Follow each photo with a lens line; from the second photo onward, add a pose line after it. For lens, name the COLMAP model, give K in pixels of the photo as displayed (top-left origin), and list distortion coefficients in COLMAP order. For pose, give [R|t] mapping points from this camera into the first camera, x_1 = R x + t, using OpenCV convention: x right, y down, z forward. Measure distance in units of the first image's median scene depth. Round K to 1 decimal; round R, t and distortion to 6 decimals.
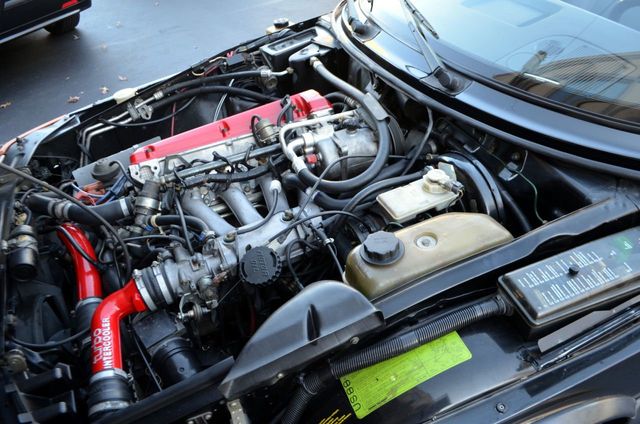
lens RADIAL K [[489.3, 0, 321.2], [0, 489.3, 215.4], [0, 0, 1]] dist [-0.084165, 0.008633]
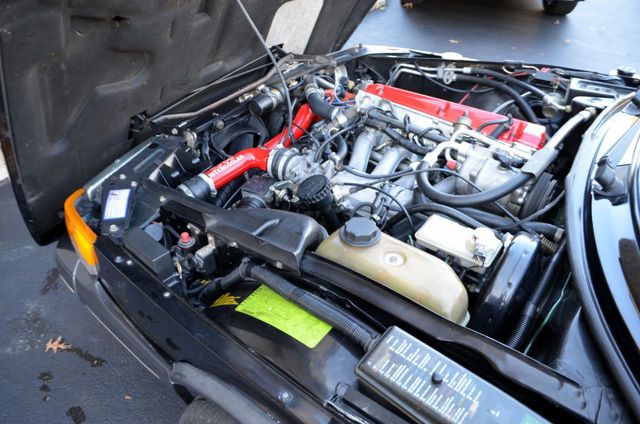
lens RADIAL K [[489.3, 0, 321.5], [0, 489.3, 209.9], [0, 0, 1]] dist [-0.084165, 0.008633]
pose [[0.506407, 0.616094, -0.603308, 0.552309], [-0.609572, 0.750638, 0.254882, -0.149567], [0.609897, 0.238685, 0.755682, 0.107338]]
